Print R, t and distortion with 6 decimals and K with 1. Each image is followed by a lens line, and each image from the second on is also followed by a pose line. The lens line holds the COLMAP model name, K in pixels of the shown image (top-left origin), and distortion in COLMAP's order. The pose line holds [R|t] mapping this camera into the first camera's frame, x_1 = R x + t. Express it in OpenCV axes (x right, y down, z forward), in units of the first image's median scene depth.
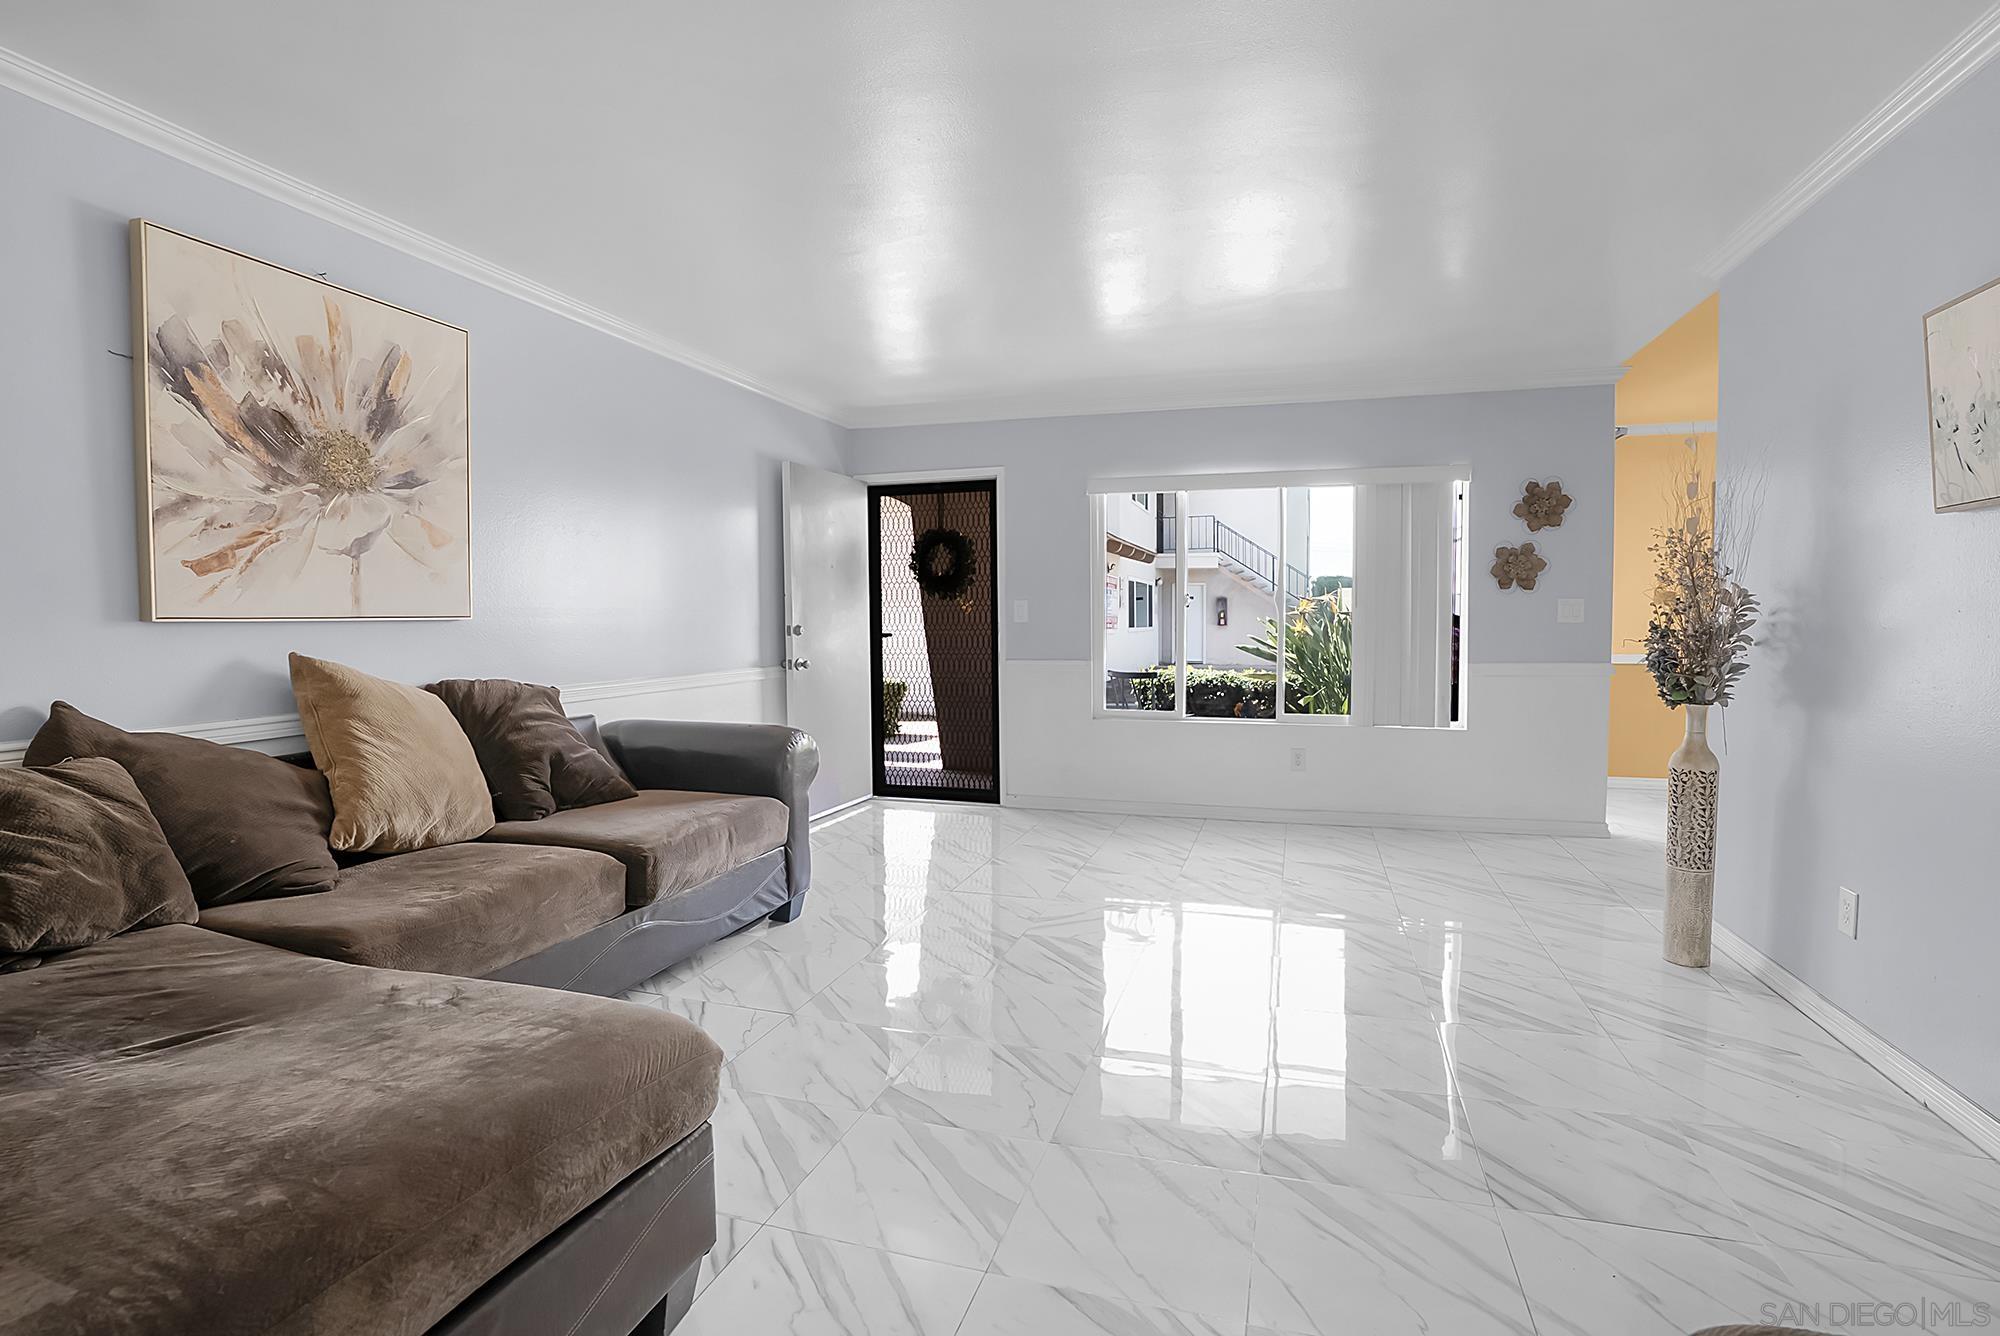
lens RADIAL K [[987.5, 0, 991.1], [0, 987.5, 654.4], [0, 0, 1]] dist [-0.060681, 0.032771]
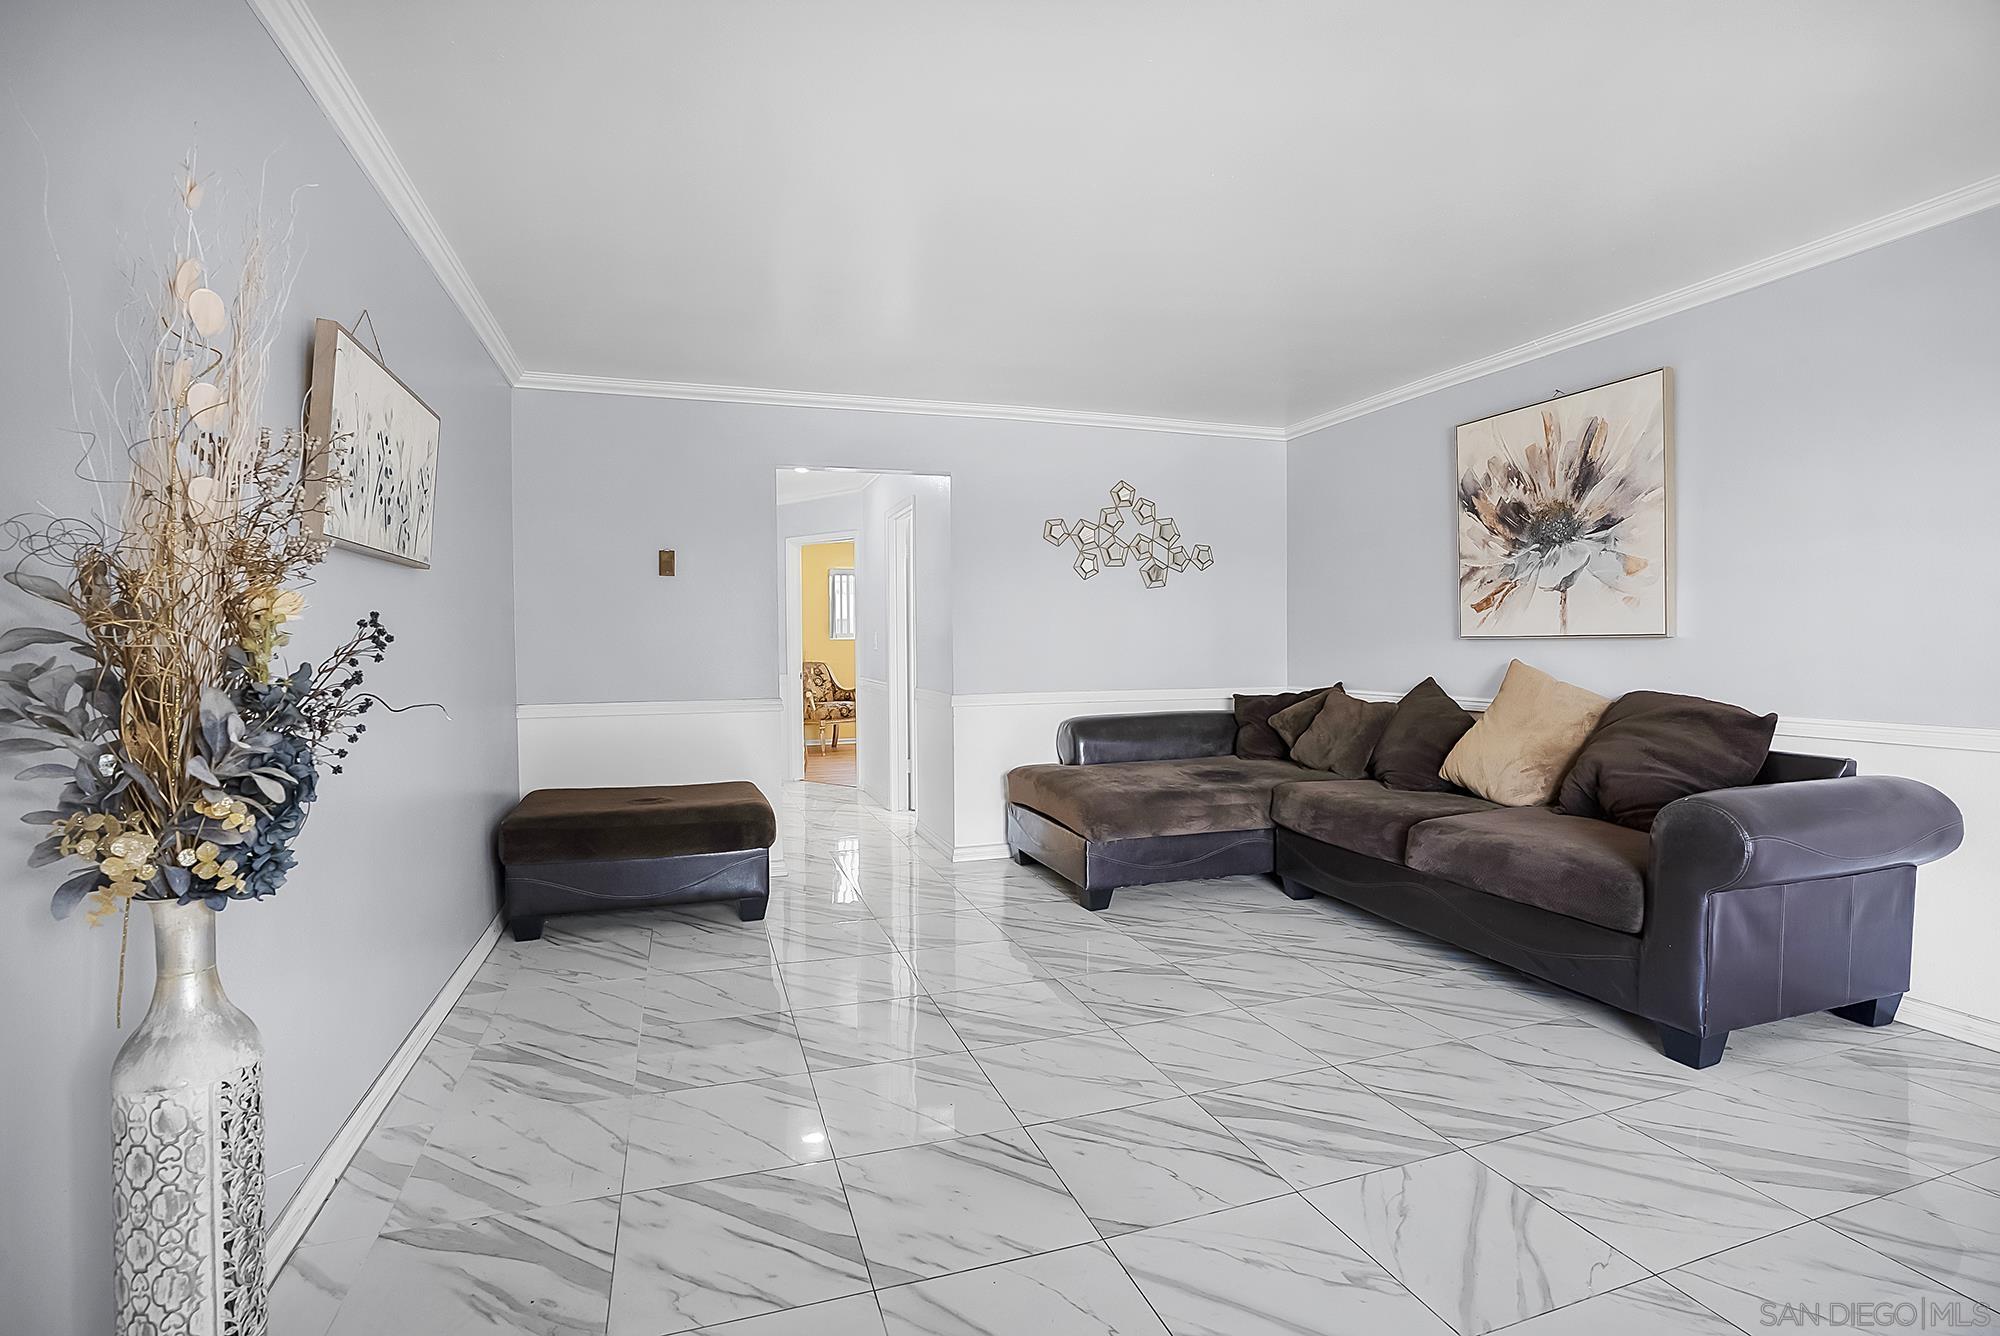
lens RADIAL K [[943.4, 0, 1000.0], [0, 943.4, 668.0], [0, 0, 1]] dist [-0.059445, 0.027860]
pose [[-0.812406, 0.027495, -0.582443, 0.778554], [-0.009605, 0.998121, 0.060514, -0.067418], [0.583013, 0.054756, -0.810616, 1.677633]]
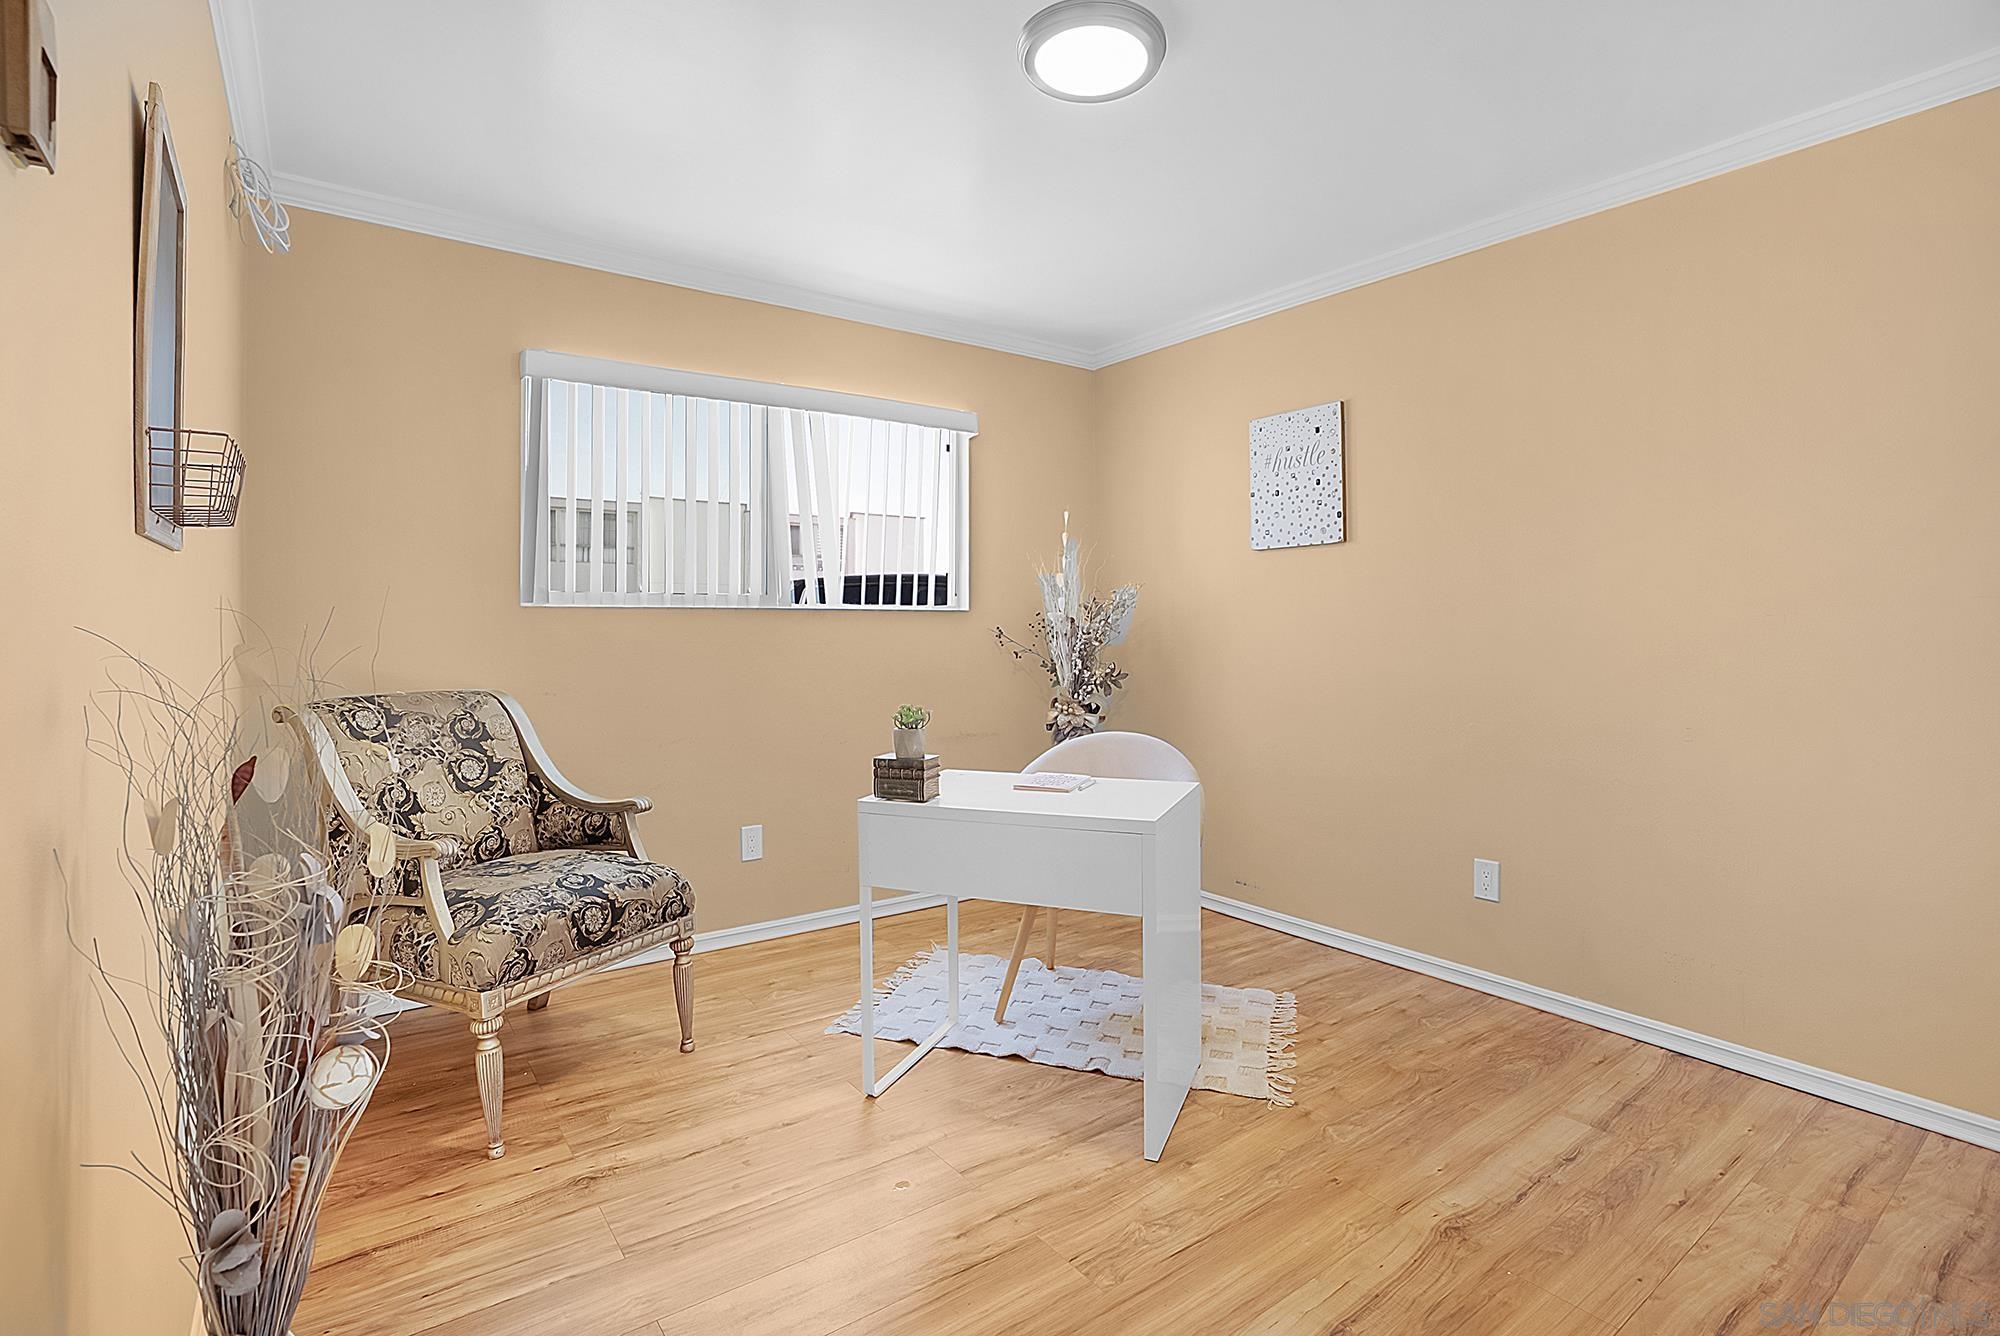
lens RADIAL K [[987.5, 0, 991.1], [0, 987.5, 654.4], [0, 0, 1]] dist [-0.060681, 0.032771]
pose [[-0.617442, 0.017115, -0.786430, -0.439990], [-0.032297, 0.998369, 0.047084, 0.048862], [0.785953, 0.054472, -0.615882, -0.919491]]
